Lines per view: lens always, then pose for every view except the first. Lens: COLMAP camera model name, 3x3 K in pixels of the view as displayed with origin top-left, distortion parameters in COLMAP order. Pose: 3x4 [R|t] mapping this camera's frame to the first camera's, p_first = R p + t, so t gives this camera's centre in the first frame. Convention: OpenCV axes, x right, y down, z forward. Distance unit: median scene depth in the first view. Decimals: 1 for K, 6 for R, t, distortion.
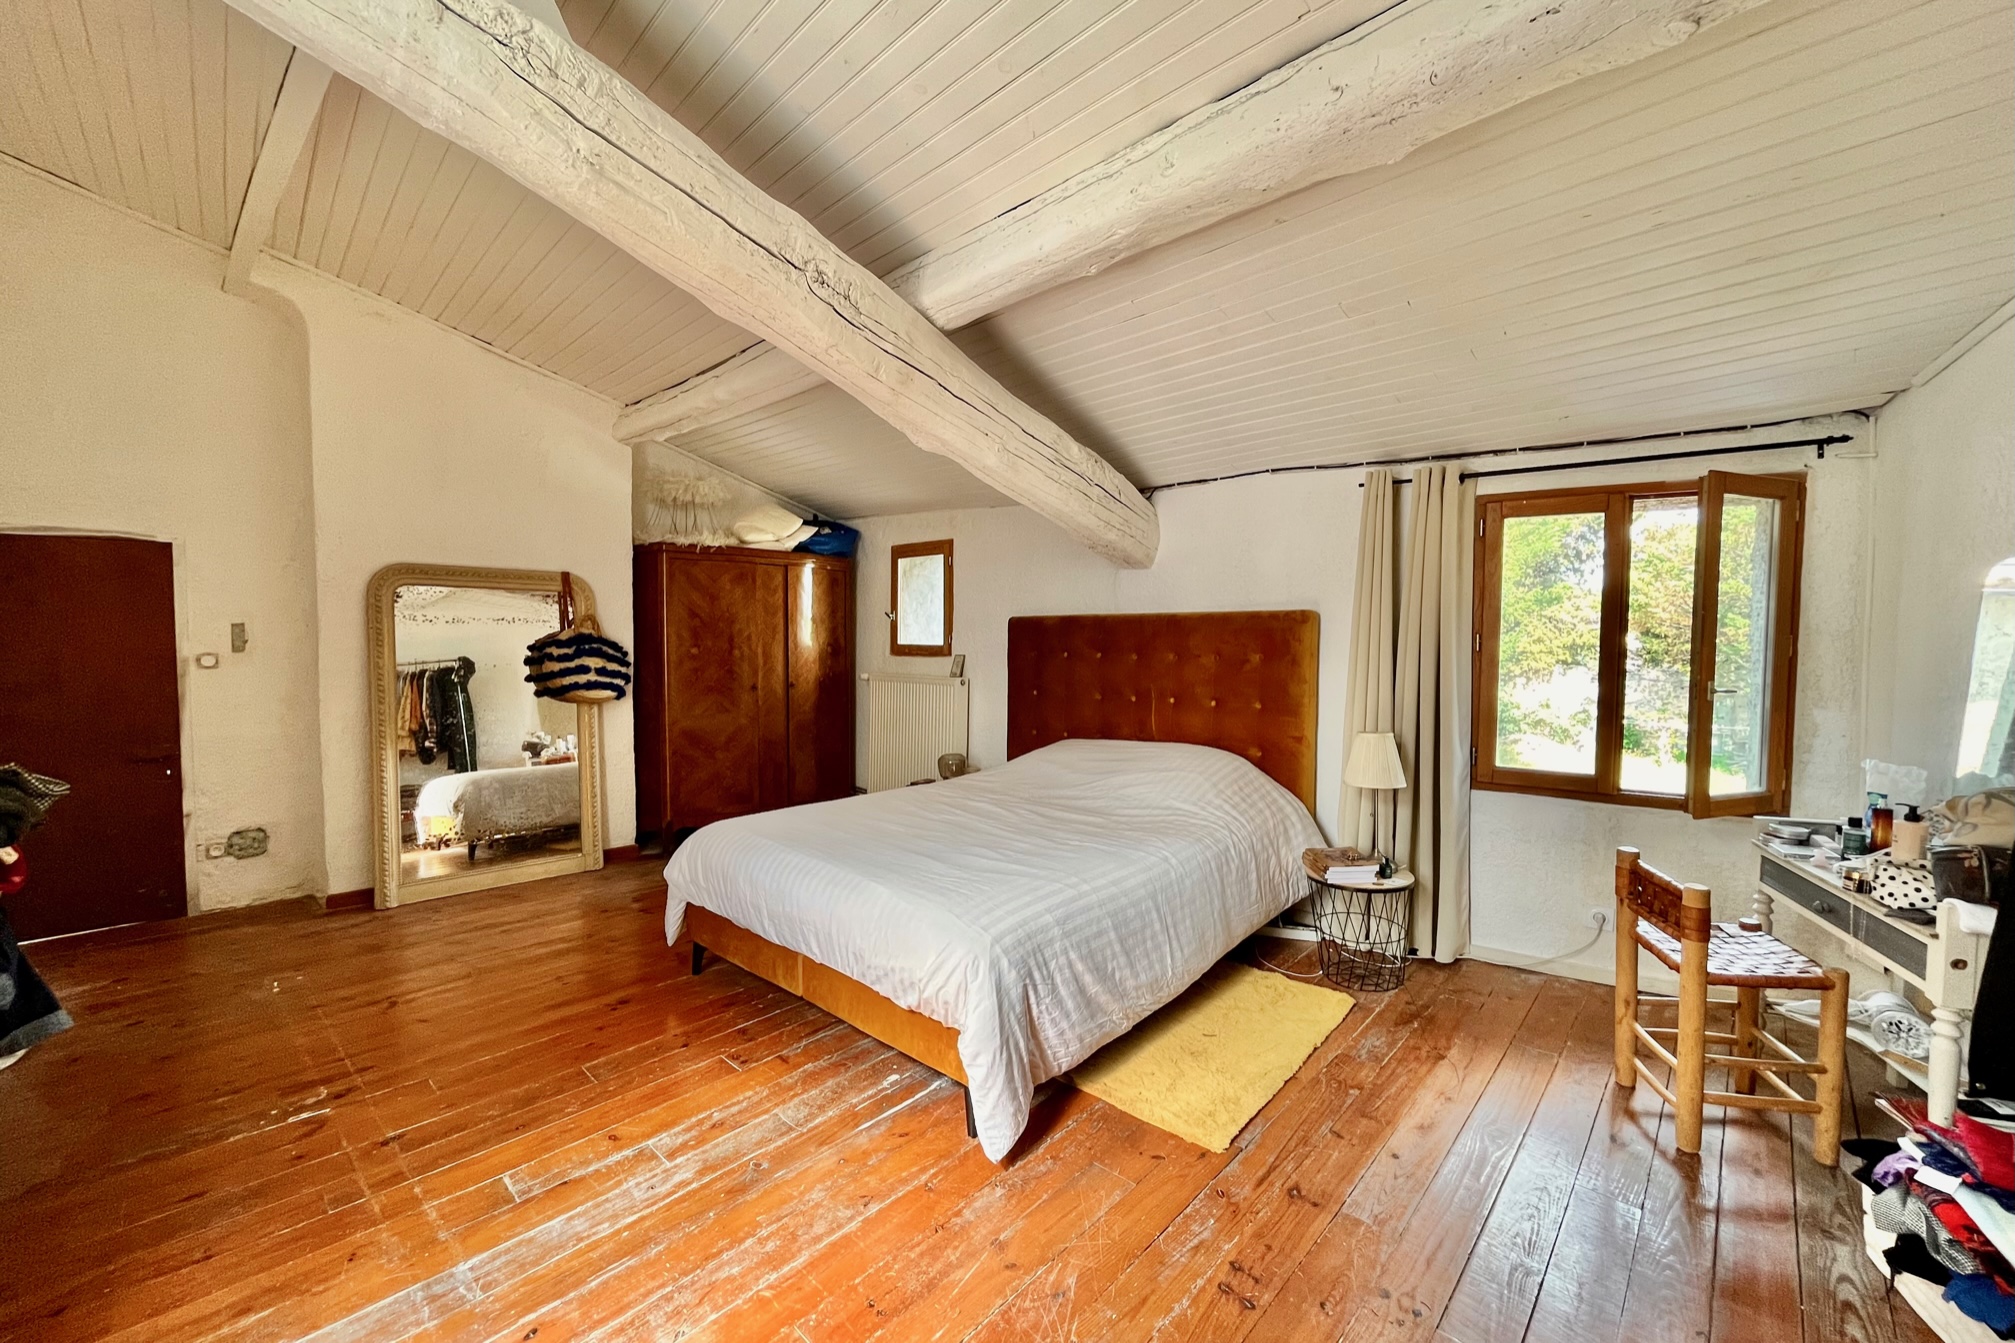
lens RADIAL K [[808.6, 0, 1000.2], [0, 808.6, 667.7], [0, 0, 1]] dist [-0.000927, 0.000524]
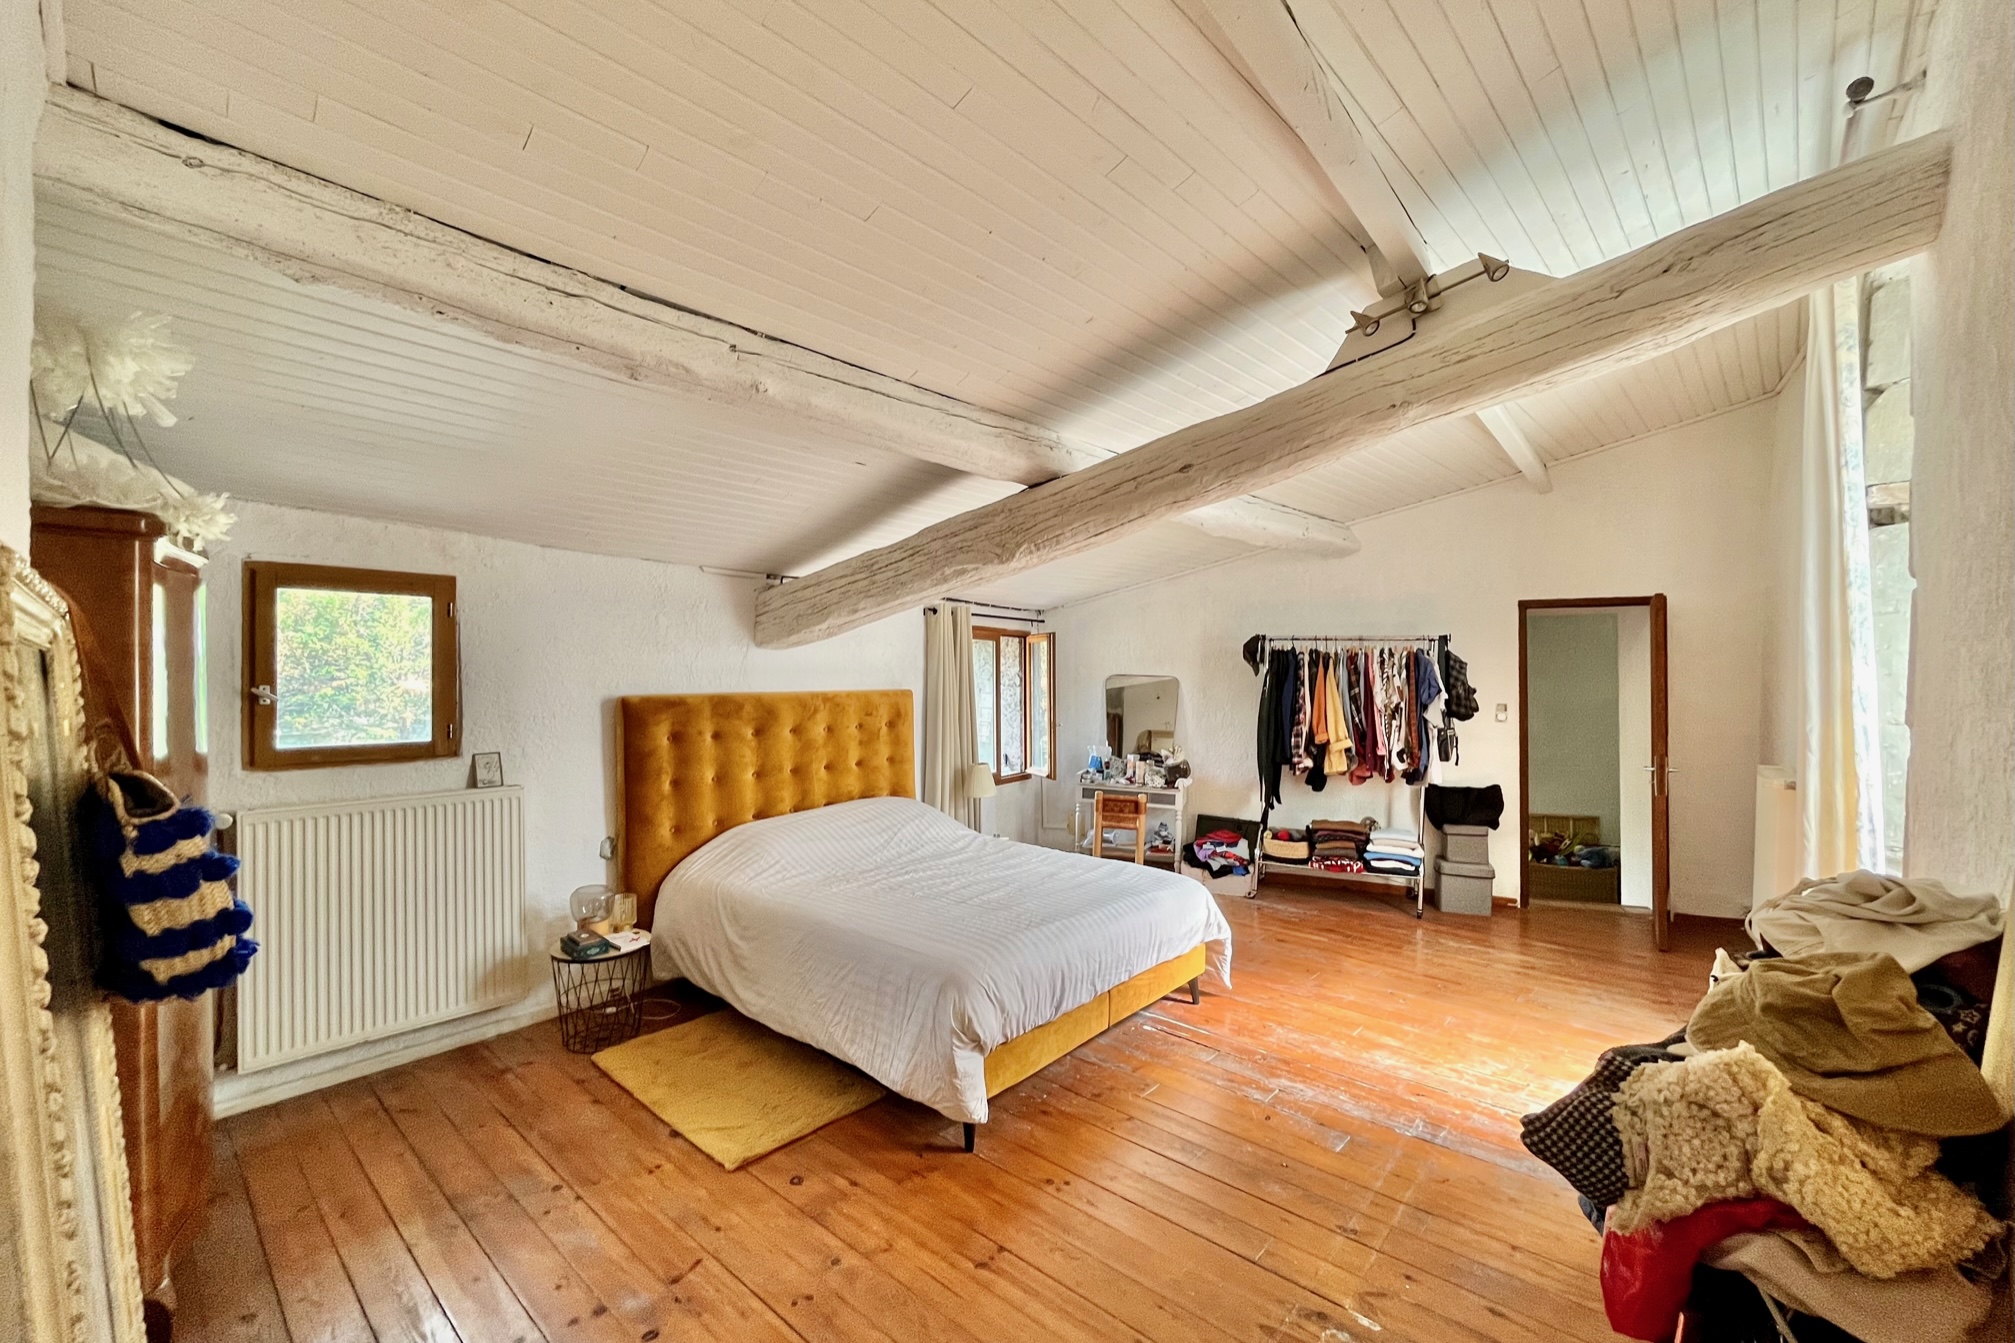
lens RADIAL K [[808.6, 0, 1003.0], [0, 808.6, 677.3], [0, 0, 1]] dist [-0.000927, 0.000524]
pose [[-0.020554, -0.000921, 0.999788, -1.230940], [0.044740, 0.998997, 0.001840, -0.102189], [-0.998787, 0.044768, -0.020492, 0.988789]]
